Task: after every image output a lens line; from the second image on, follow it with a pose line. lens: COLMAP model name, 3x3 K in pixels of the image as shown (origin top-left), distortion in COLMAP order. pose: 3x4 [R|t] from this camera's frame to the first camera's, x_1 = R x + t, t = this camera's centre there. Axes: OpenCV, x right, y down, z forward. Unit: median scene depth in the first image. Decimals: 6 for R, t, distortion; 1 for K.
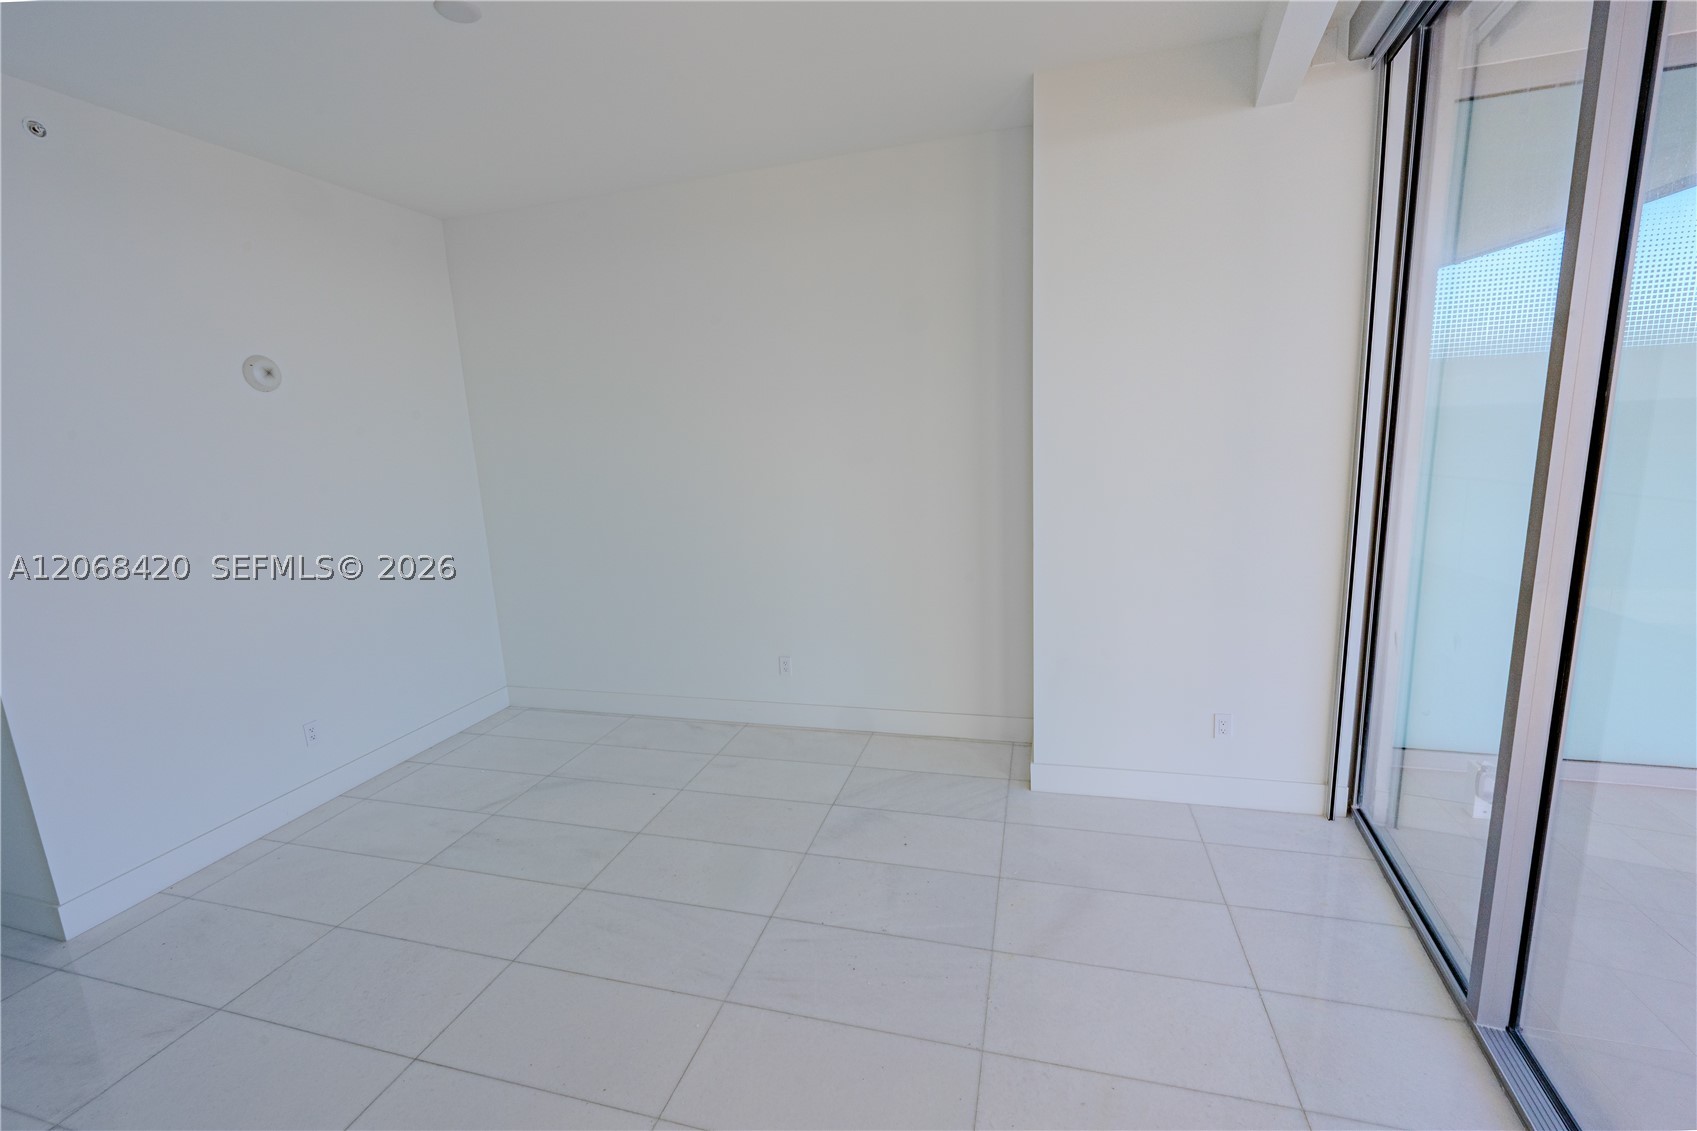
lens RADIAL K [[663.5, 0, 848.5], [0, 663.5, 565.5], [0, 0, 1]] dist [-0.001923, -0.000601]
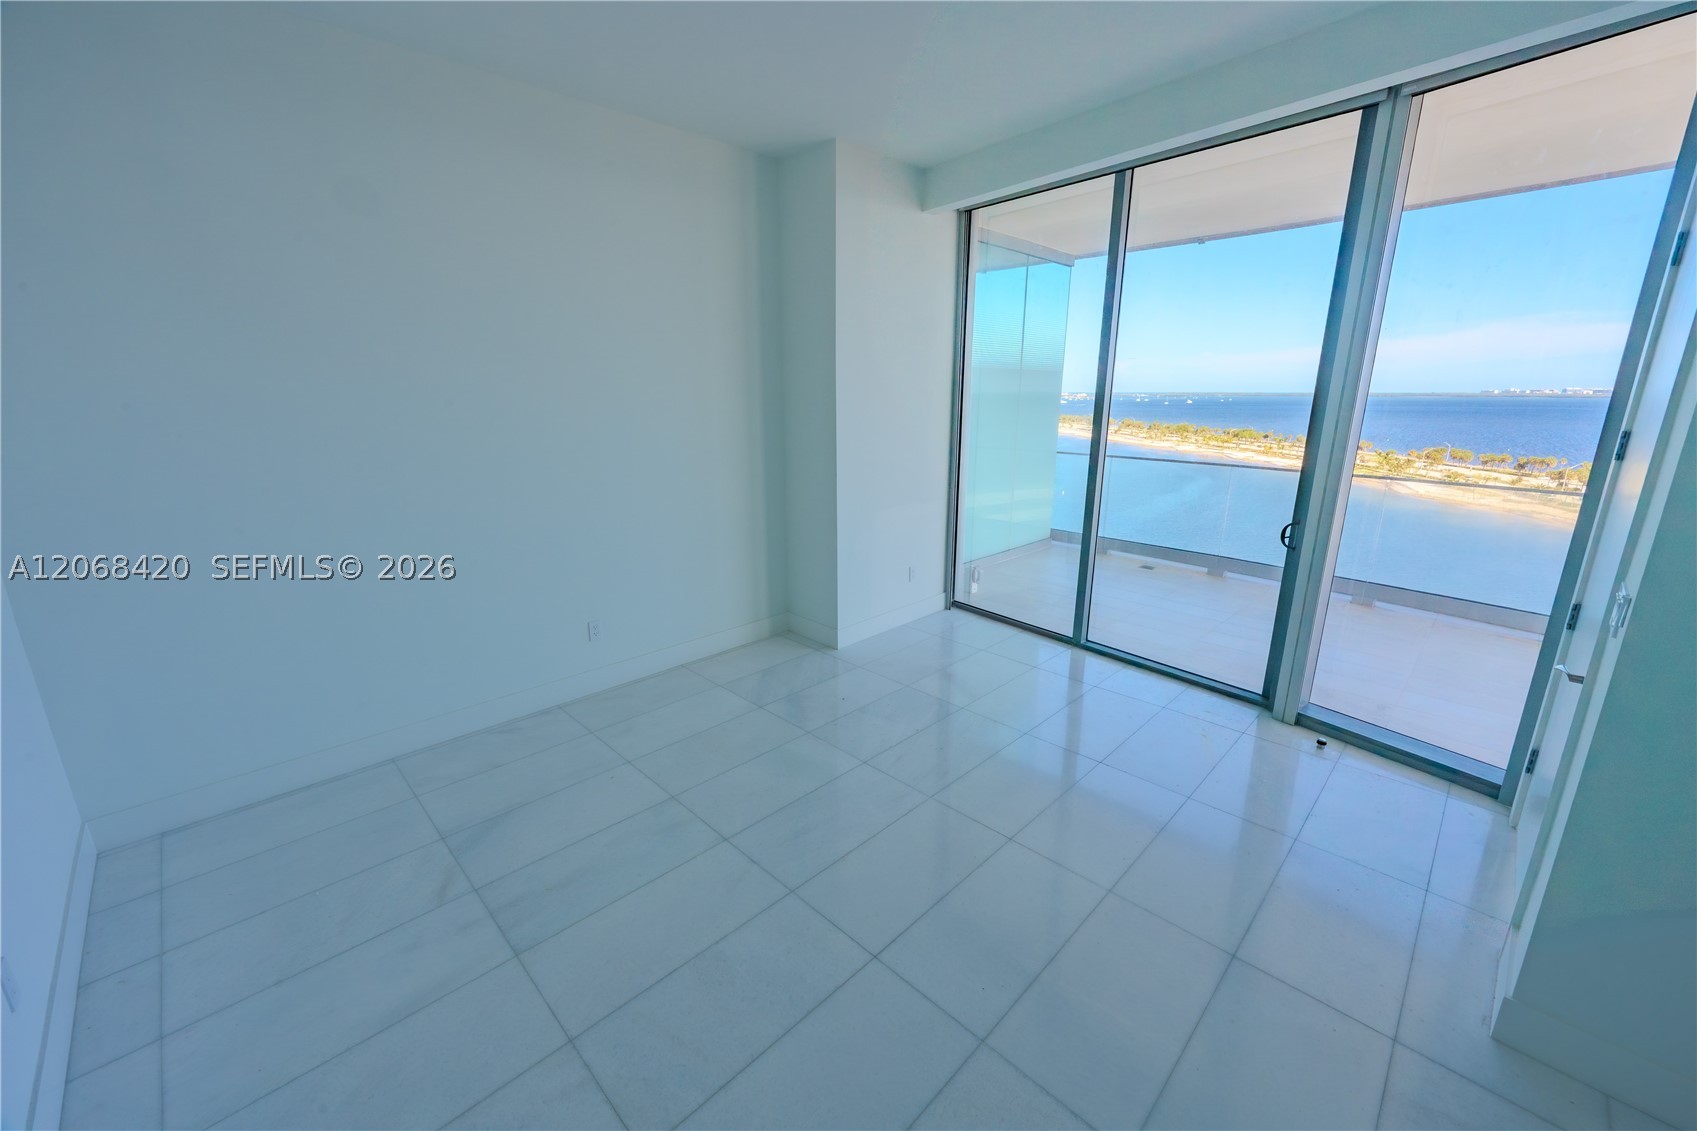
lens RADIAL K [[663.5, 0, 848.5], [0, 663.5, 565.5], [0, 0, 1]] dist [-0.001923, -0.000601]
pose [[0.537402, -0.211444, 0.816389, -0.665753], [0.119508, 0.977383, 0.174474, -0.073197], [-0.834816, 0.003802, 0.550517, 0.134369]]
